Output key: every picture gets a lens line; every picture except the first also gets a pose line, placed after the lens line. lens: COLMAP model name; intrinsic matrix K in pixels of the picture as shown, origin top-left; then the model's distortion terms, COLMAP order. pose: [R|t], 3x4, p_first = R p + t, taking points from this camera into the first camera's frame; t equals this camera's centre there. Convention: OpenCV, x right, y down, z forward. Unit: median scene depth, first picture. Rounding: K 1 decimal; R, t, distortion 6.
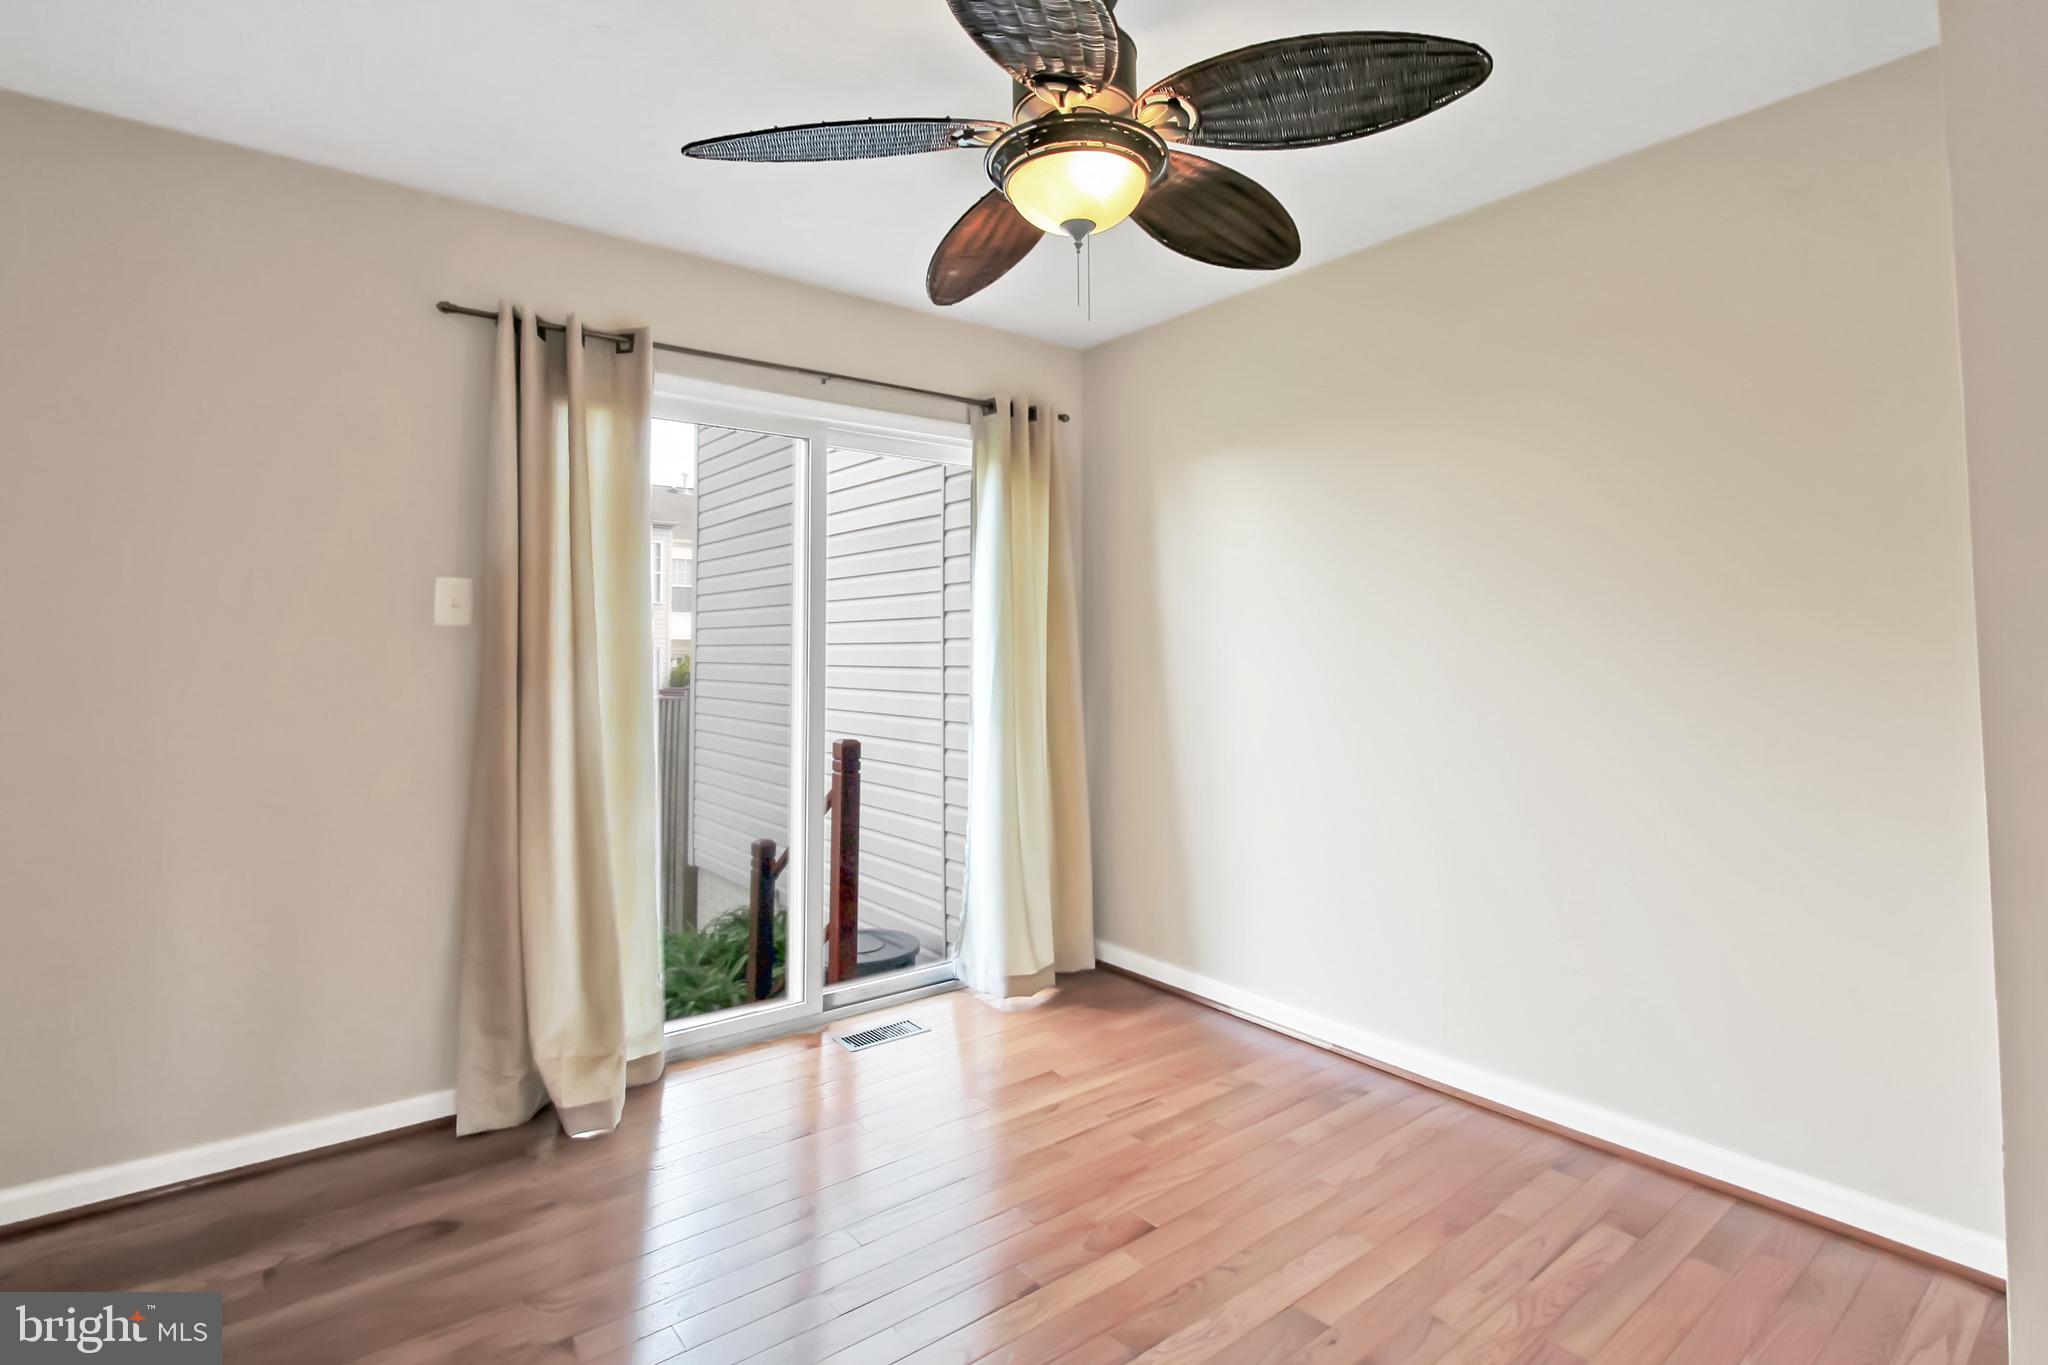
lens RADIAL K [[1000.2, 0, 1017.3], [0, 1000.2, 594.4], [0, 0, 1]] dist [-0.007144, -0.000699]
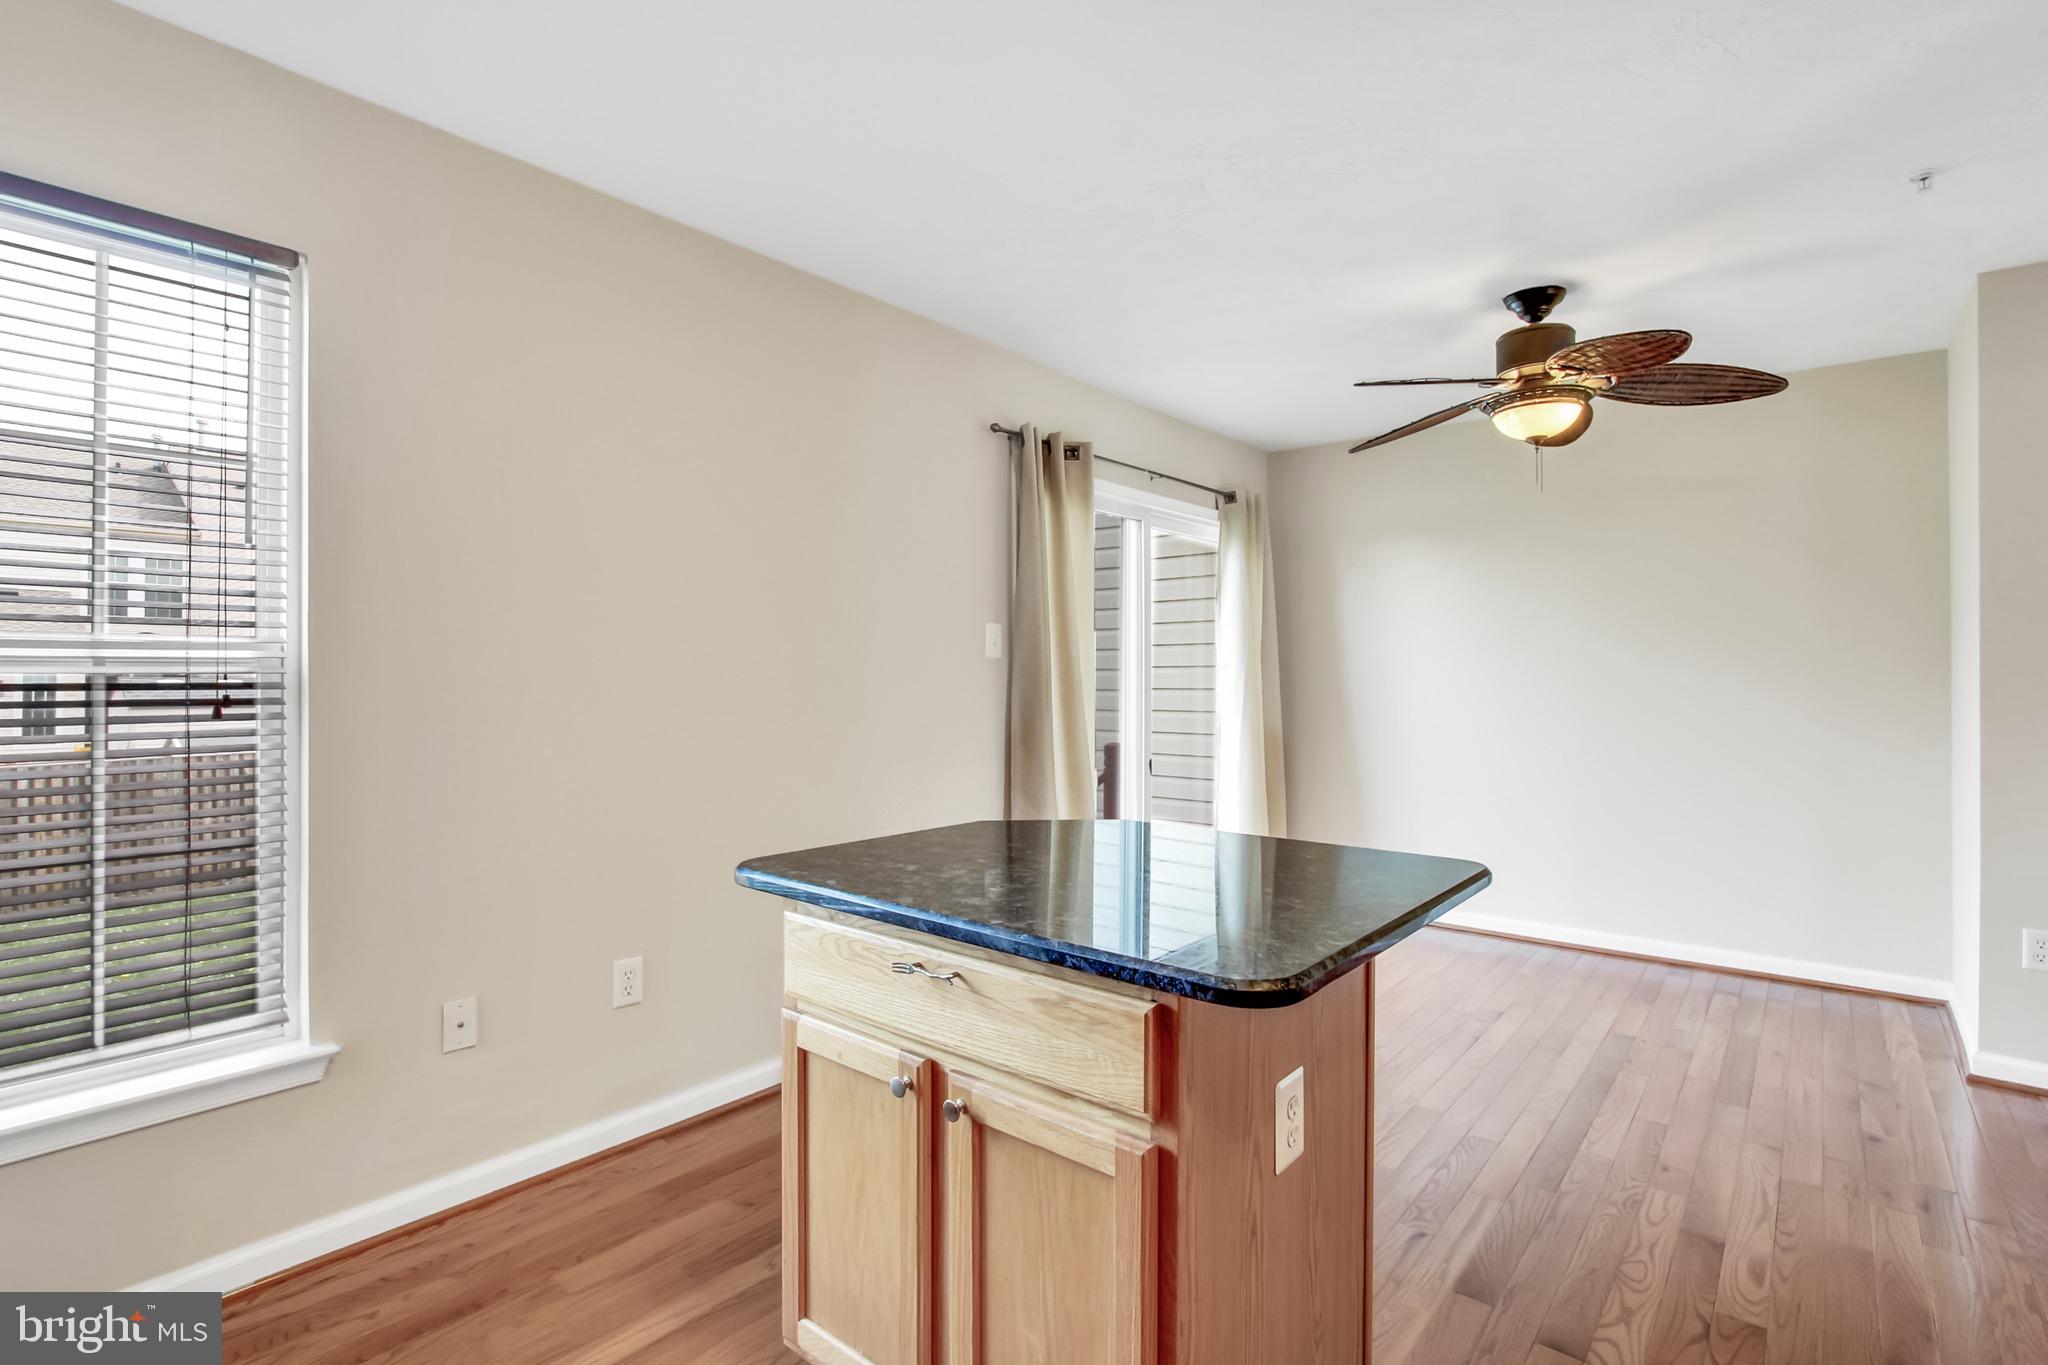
lens RADIAL K [[964.4, 0, 1016.0], [0, 964.4, 678.9], [0, 0, 1]] dist [-0.018510, 0.000572]
pose [[0.979249, 0.006118, 0.202566, -0.739151], [-0.018904, 0.997944, 0.061242, -0.020595], [-0.201775, -0.063801, 0.977352, -0.301017]]
